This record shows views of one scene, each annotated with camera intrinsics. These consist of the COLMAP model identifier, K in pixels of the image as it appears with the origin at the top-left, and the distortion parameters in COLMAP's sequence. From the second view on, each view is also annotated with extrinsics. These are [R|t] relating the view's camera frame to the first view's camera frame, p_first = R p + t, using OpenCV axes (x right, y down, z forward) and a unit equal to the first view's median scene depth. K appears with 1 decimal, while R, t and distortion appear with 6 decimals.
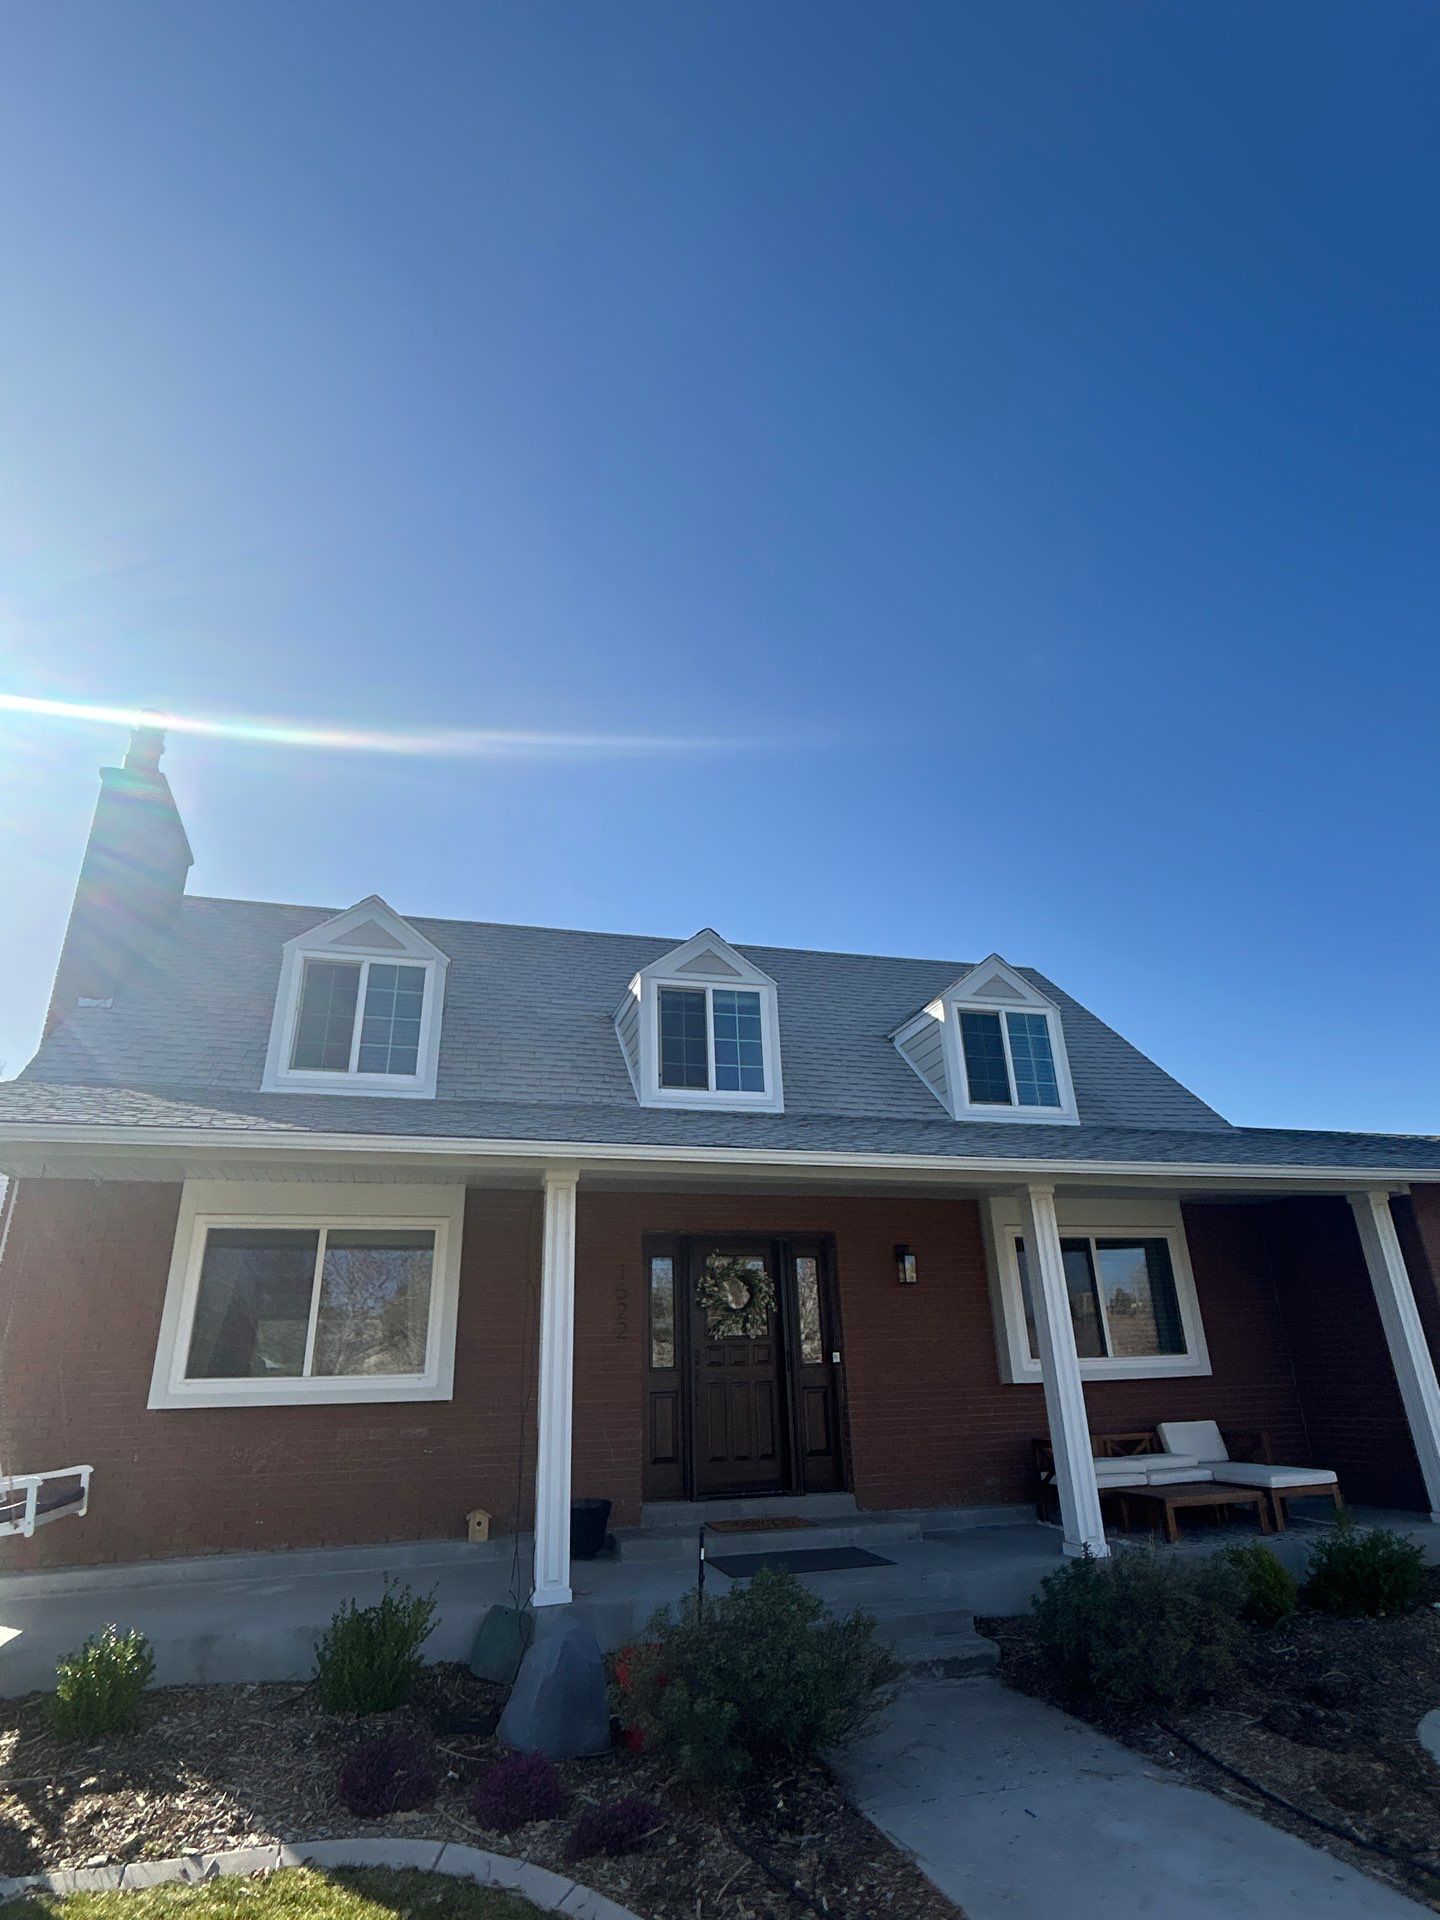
lens RADIAL K [[986.9, 0, 720.0], [0, 986.9, 960.0], [0, 0, 1]] dist [-0.002575, -0.000963]
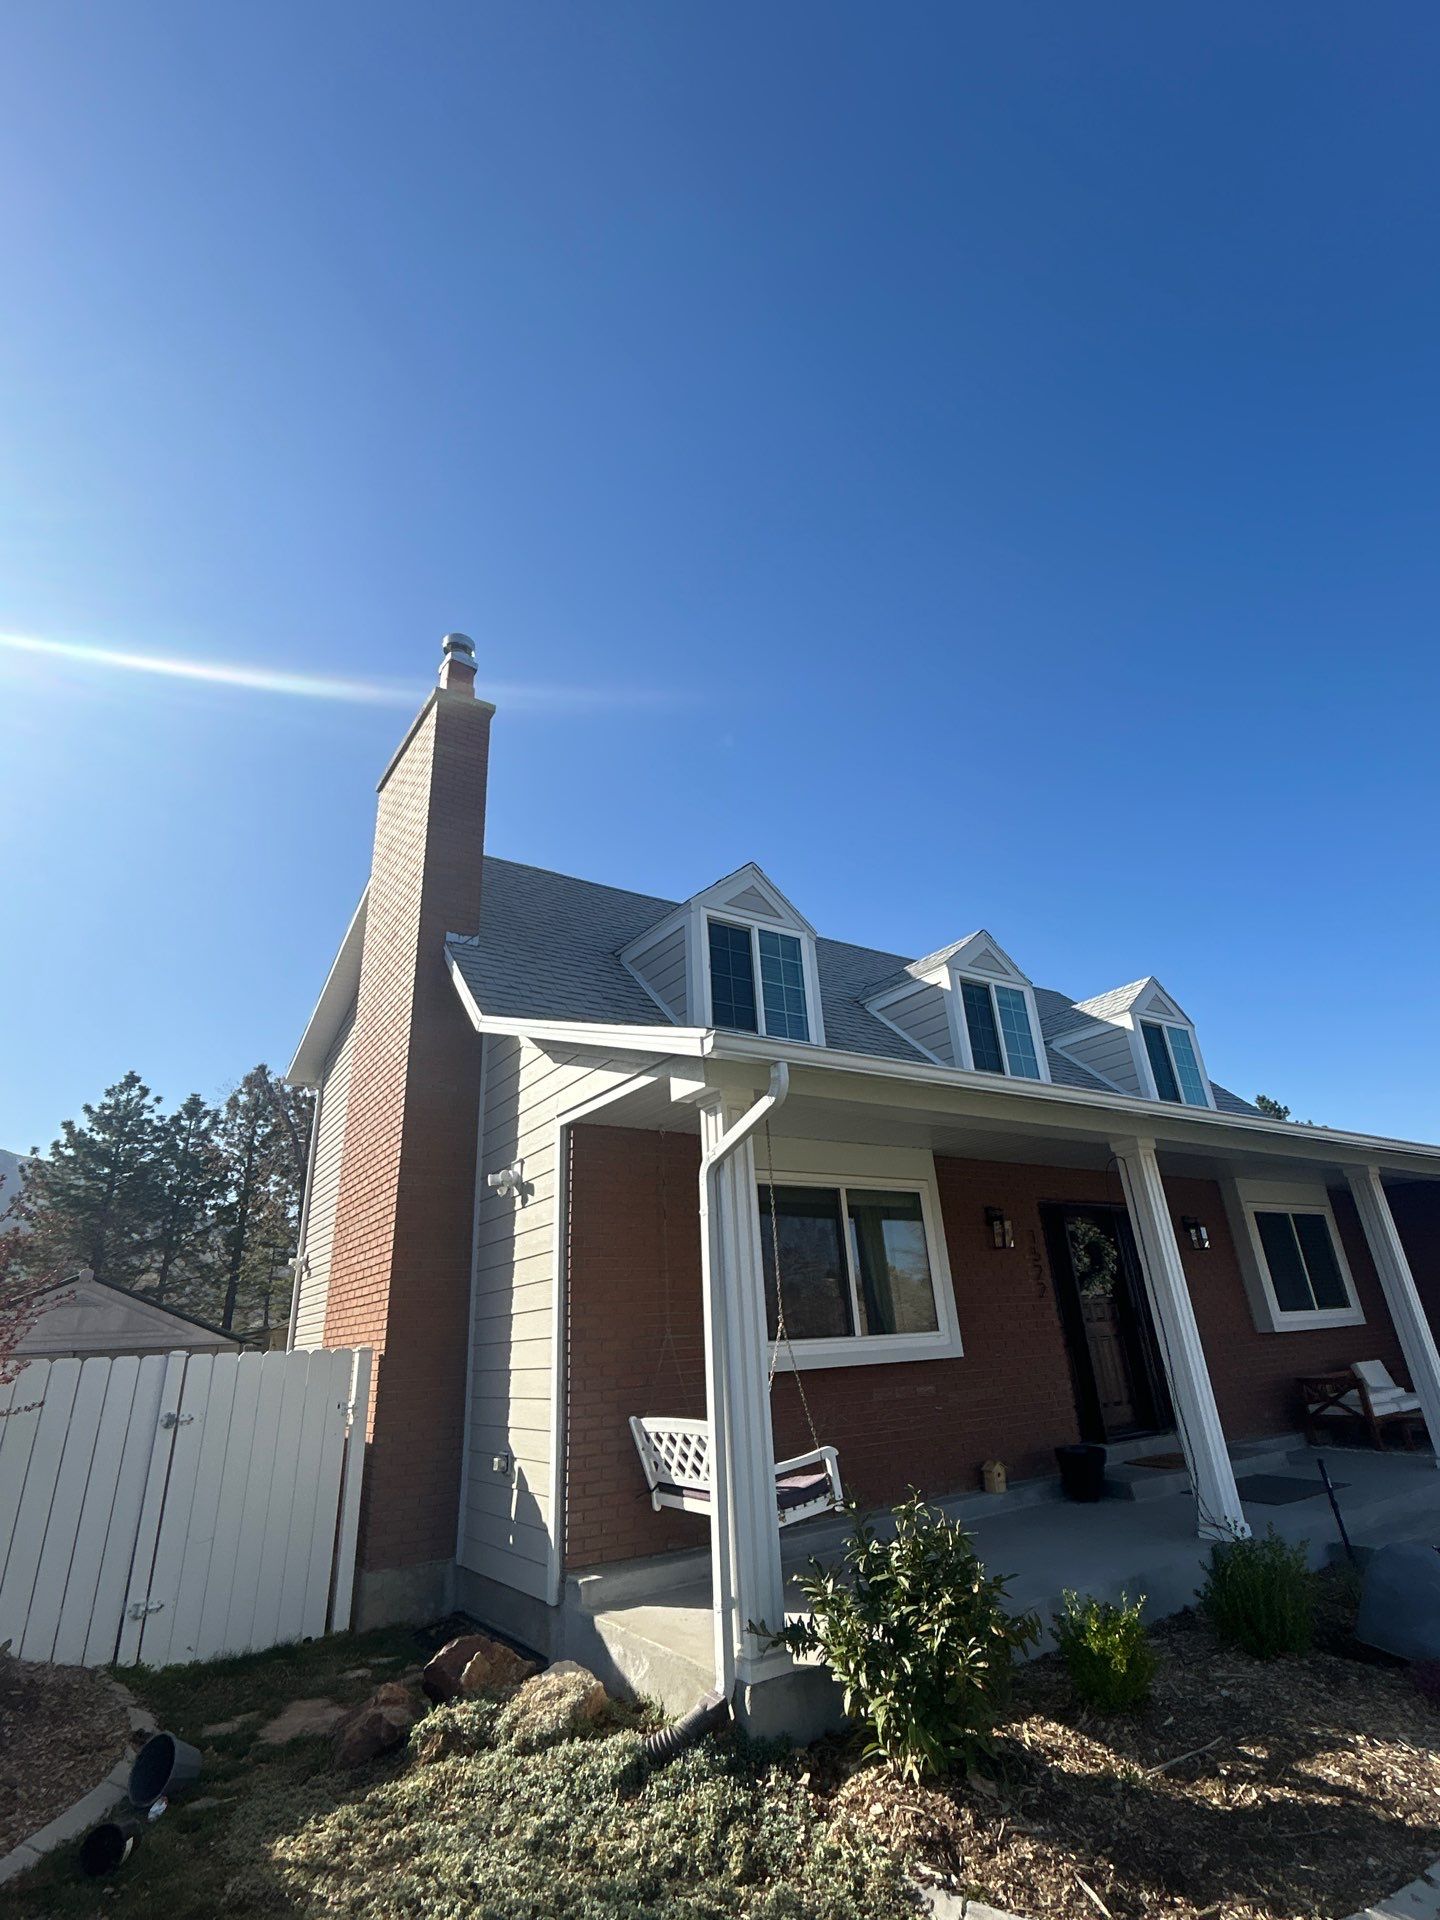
lens RADIAL K [[887.9, 0, 720.0], [0, 887.9, 960.0], [0, 0, 1]] dist [0.007332, -0.000373]
pose [[0.951220, 0.098234, 0.292457, -0.784115], [-0.093826, 0.995163, -0.029099, 0.078397], [-0.293901, 0.000240, 0.955836, 0.172697]]
